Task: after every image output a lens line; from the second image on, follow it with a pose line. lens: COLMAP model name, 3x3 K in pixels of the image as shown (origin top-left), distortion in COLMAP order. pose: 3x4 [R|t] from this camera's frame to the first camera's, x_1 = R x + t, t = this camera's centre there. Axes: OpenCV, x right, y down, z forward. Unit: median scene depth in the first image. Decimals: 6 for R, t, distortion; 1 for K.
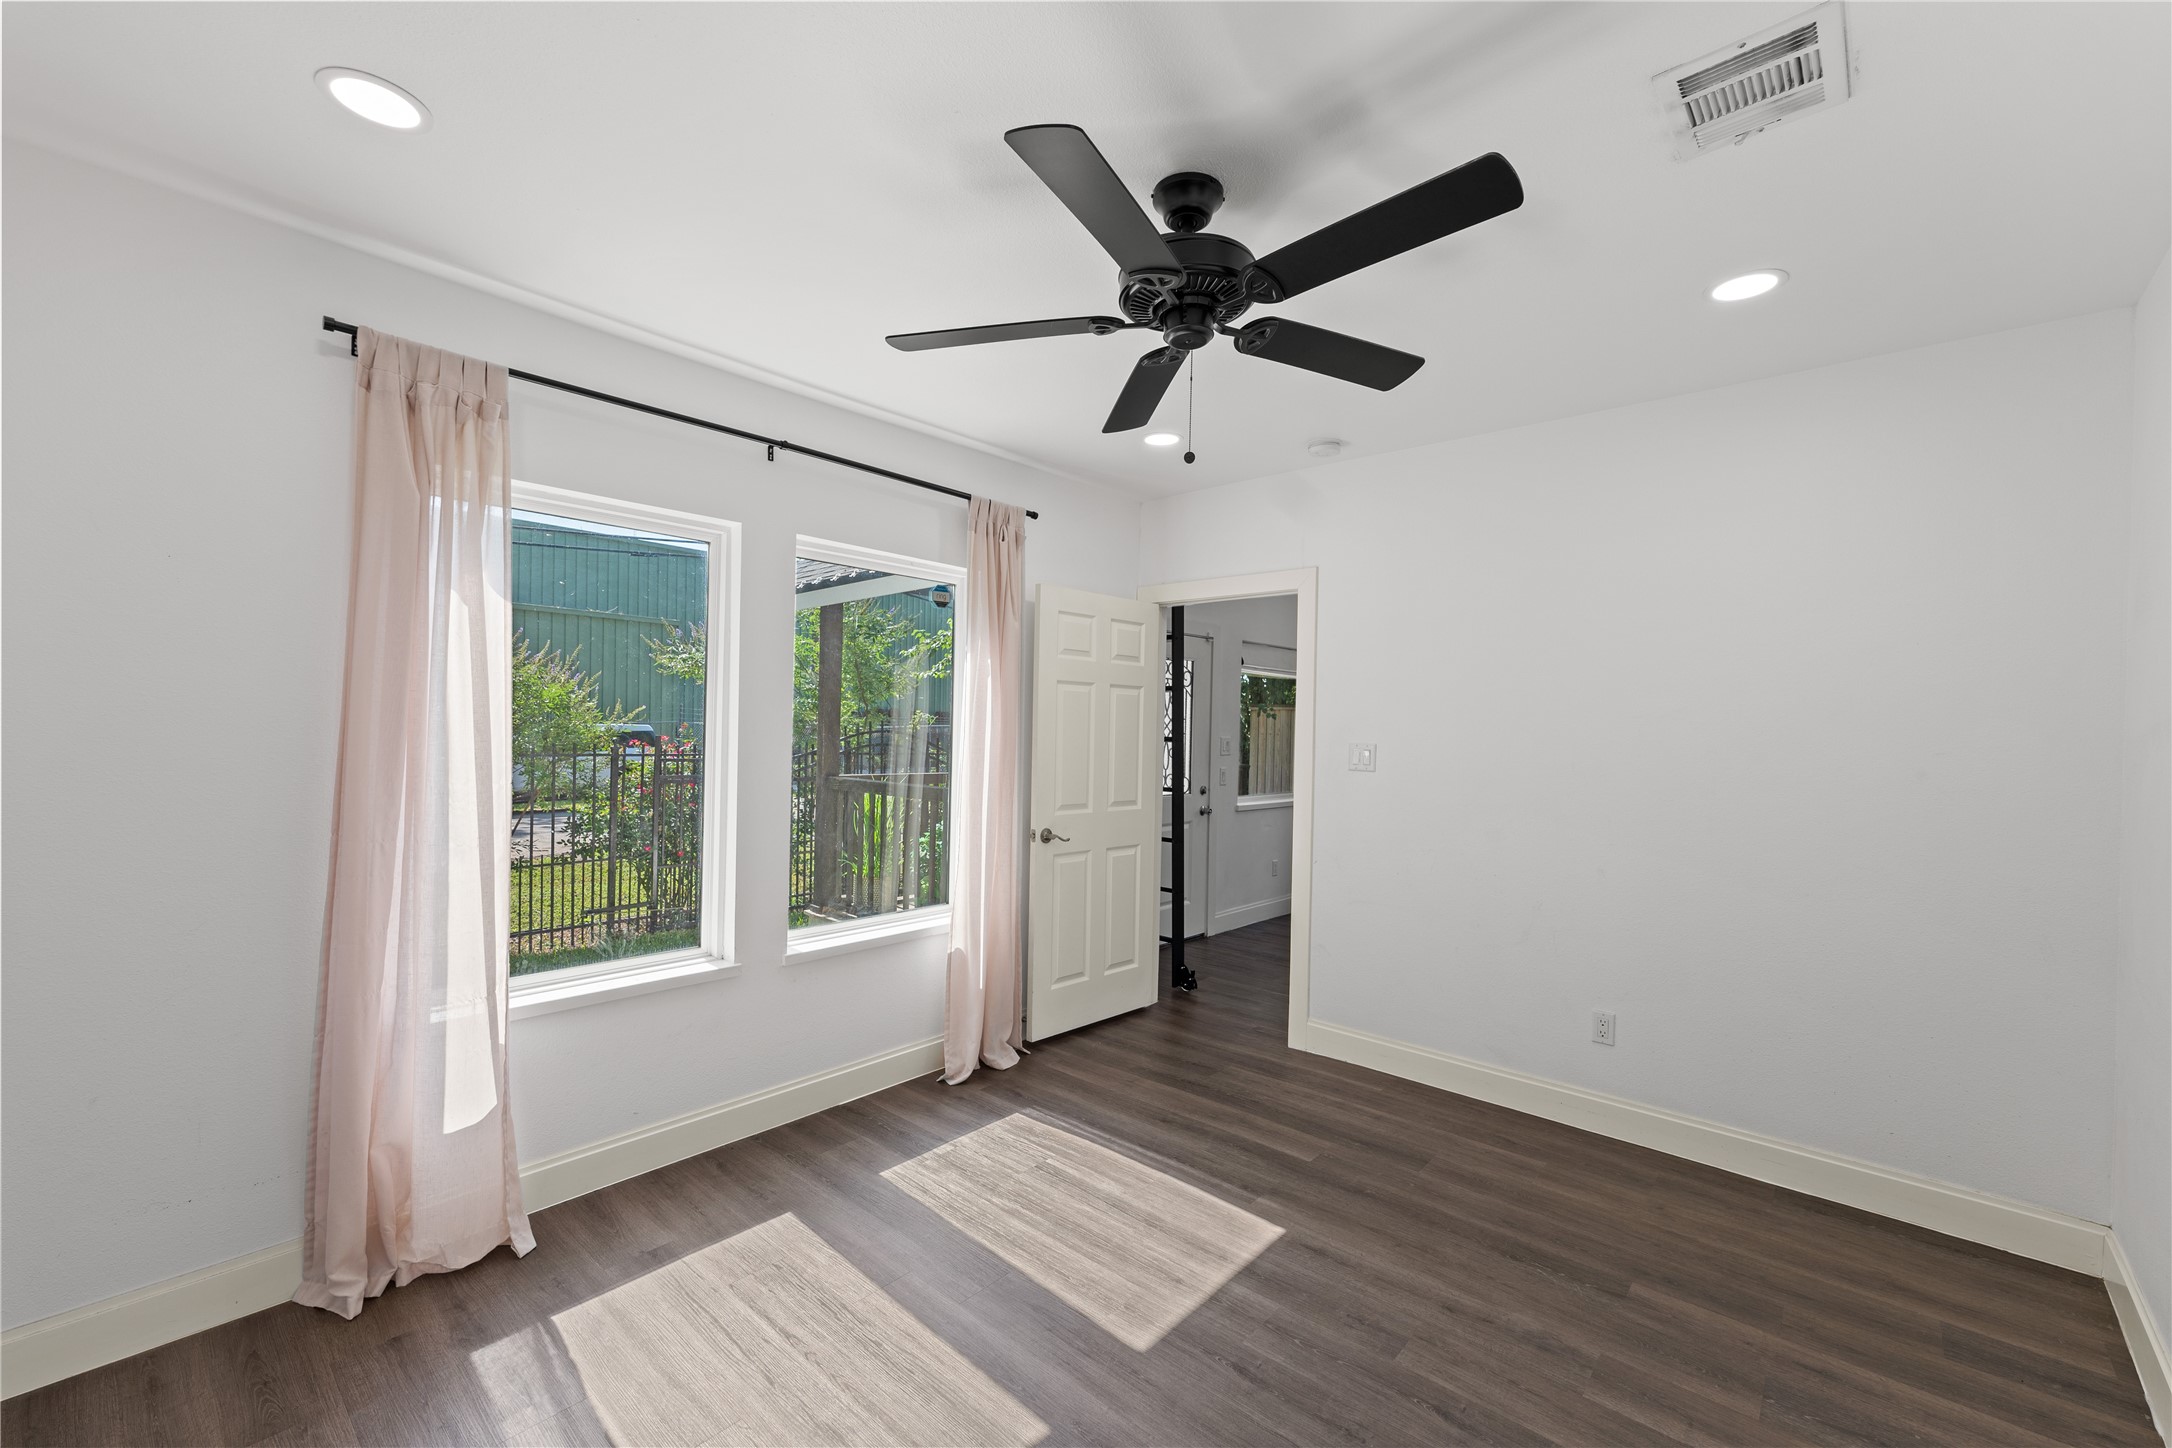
lens RADIAL K [[897.4, 0, 1092.7], [0, 897.4, 716.0], [0, 0, 1]] dist [0.000999, 0.000166]
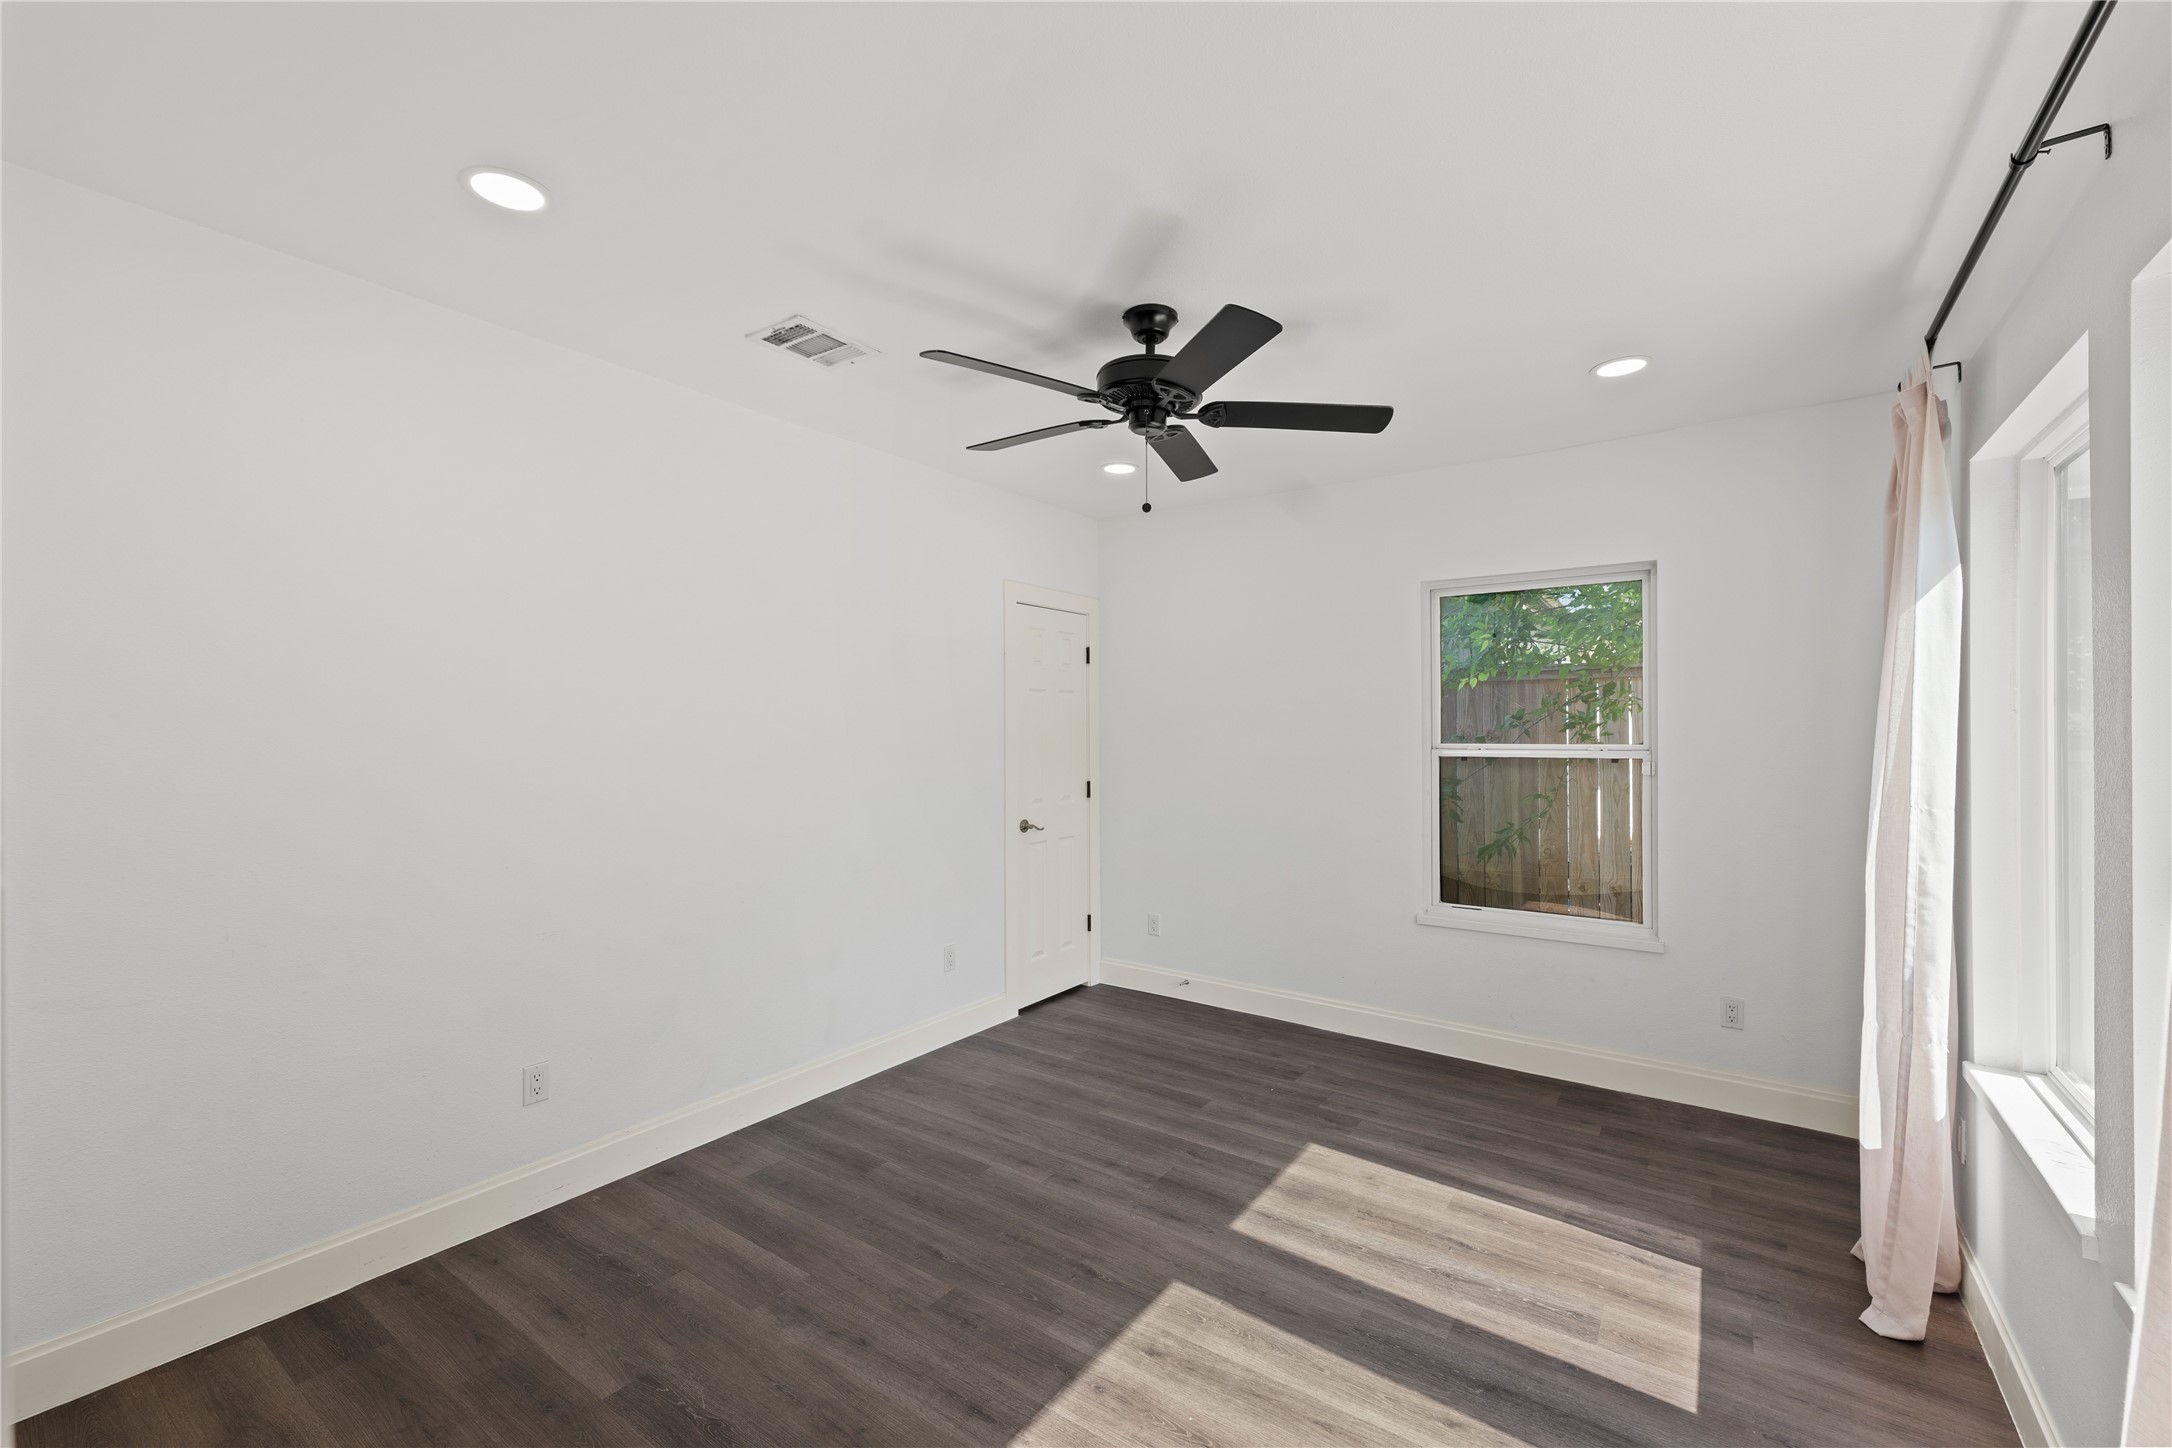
lens RADIAL K [[897.4, 0, 1092.7], [0, 897.4, 716.0], [0, 0, 1]] dist [0.000999, 0.000166]
pose [[-0.994666, -0.019759, -0.101236, 0.274734], [-0.018043, 0.999678, -0.017843, 0.016725], [0.101556, -0.015921, -0.994702, 2.032347]]
